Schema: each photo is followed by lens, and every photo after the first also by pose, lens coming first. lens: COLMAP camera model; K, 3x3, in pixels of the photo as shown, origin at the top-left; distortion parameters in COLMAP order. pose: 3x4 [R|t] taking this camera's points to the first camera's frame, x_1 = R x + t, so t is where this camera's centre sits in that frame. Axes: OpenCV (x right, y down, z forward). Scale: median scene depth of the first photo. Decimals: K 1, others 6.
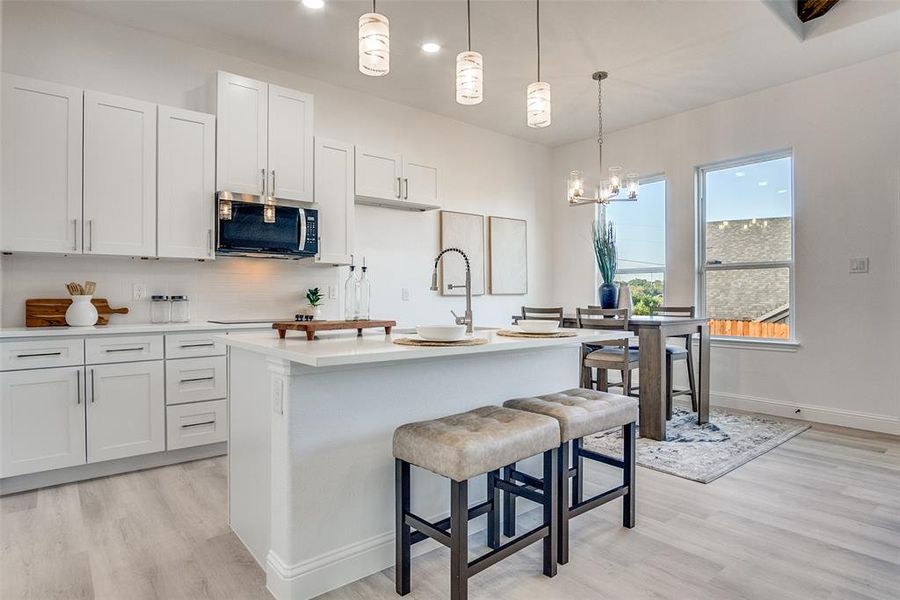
lens RADIAL K [[492.7, 0, 443.9], [0, 492.7, 298.7], [0, 0, 1]] dist [-0.035637, 0.009527]
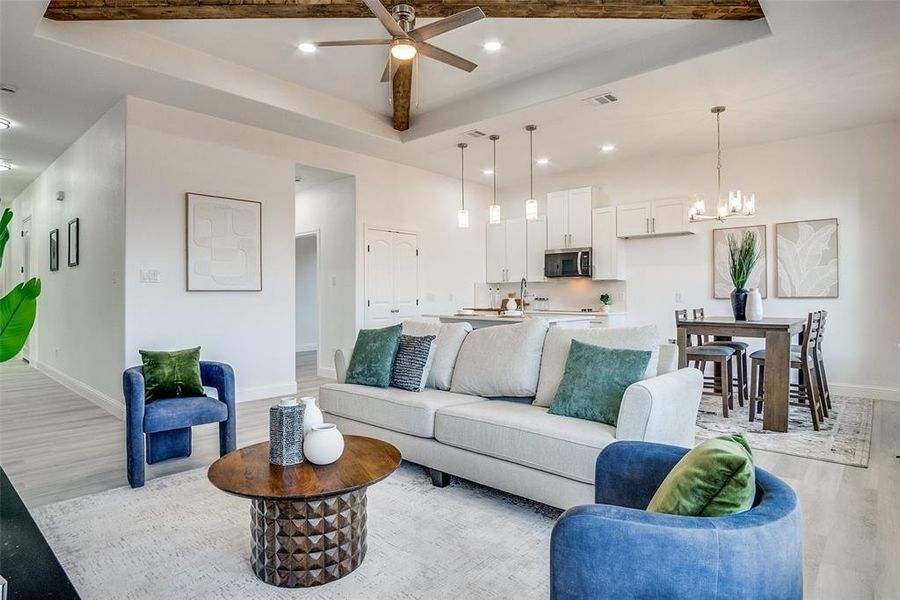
lens RADIAL K [[492.7, 0, 457.3], [0, 492.7, 297.4], [0, 0, 1]] dist [-0.035637, 0.009527]
pose [[0.164636, 0.004972, -0.986342, 1.579976], [-0.003522, 0.999984, 0.004453, -0.017617], [0.986348, 0.002740, 0.164651, 0.237816]]
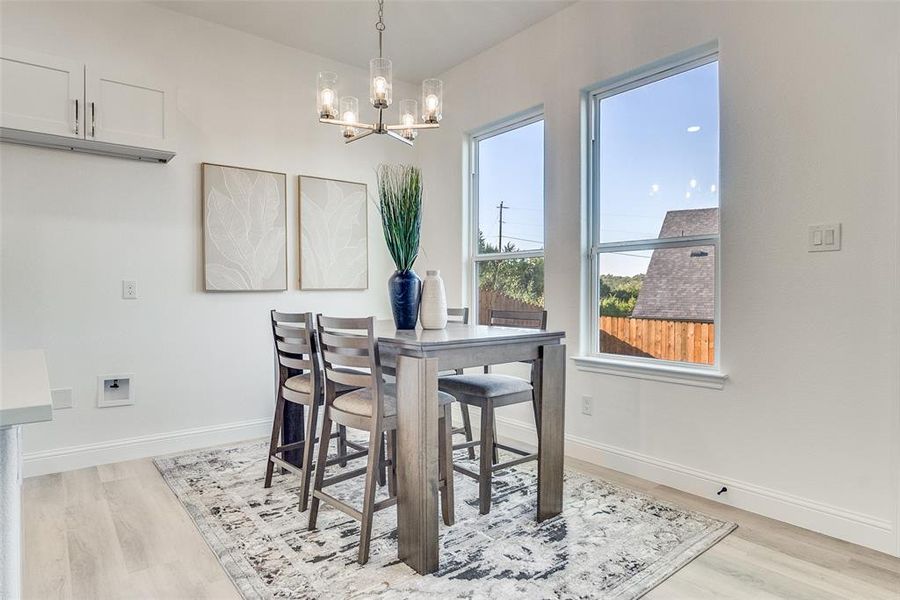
lens RADIAL K [[492.7, 0, 456.2], [0, 492.7, 300.3], [0, 0, 1]] dist [-0.035637, 0.009527]
pose [[0.999970, 0.001798, 0.007564, 0.474441], [-0.001890, 0.999924, 0.012190, -0.004267], [-0.007542, -0.012204, 0.999897, 0.489932]]
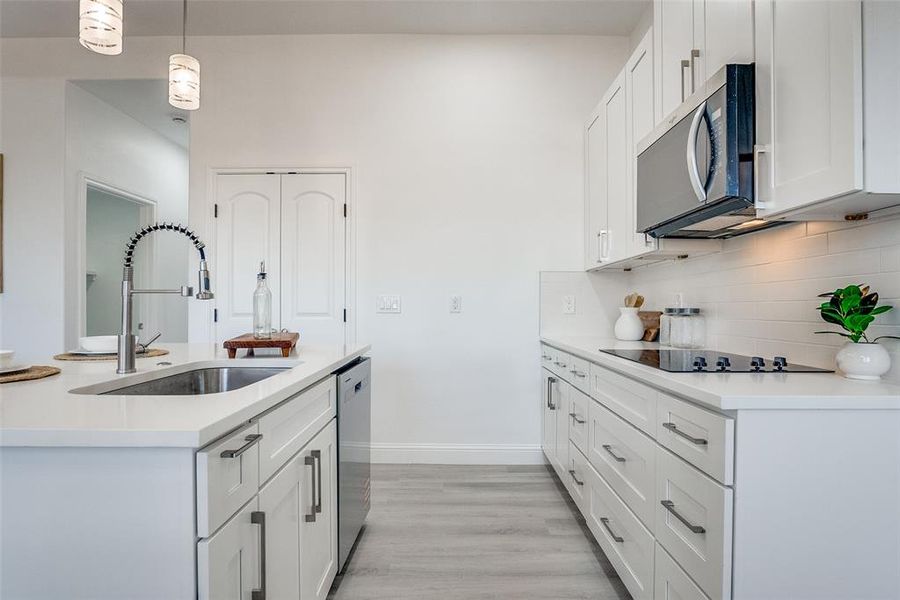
lens RADIAL K [[492.7, 0, 456.6], [0, 492.7, 300.2], [0, 0, 1]] dist [-0.035637, 0.009527]
pose [[-0.618442, -0.010810, -0.785756, 0.187945], [-0.003543, 0.999934, -0.010968, -0.008863], [0.785822, -0.003999, -0.618440, 1.156488]]
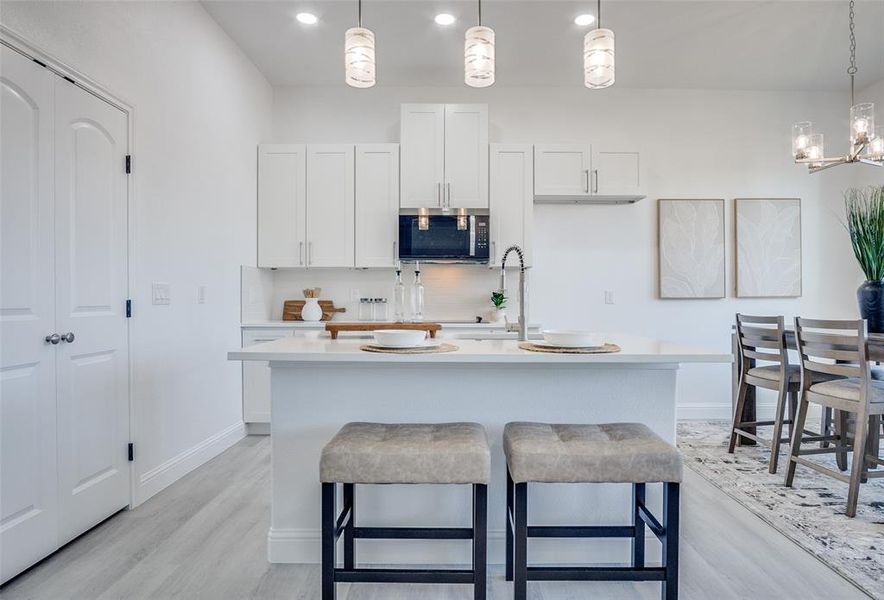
lens RADIAL K [[487.5, 0, 457.4], [0, 487.5, 305.0], [0, 0, 1]] dist [-0.035056, 0.007625]
pose [[0.778429, 0.010649, -0.627643, 0.362141], [-0.005060, 0.999930, 0.010690, -0.003414], [0.627713, -0.005146, 0.778428, 0.175348]]
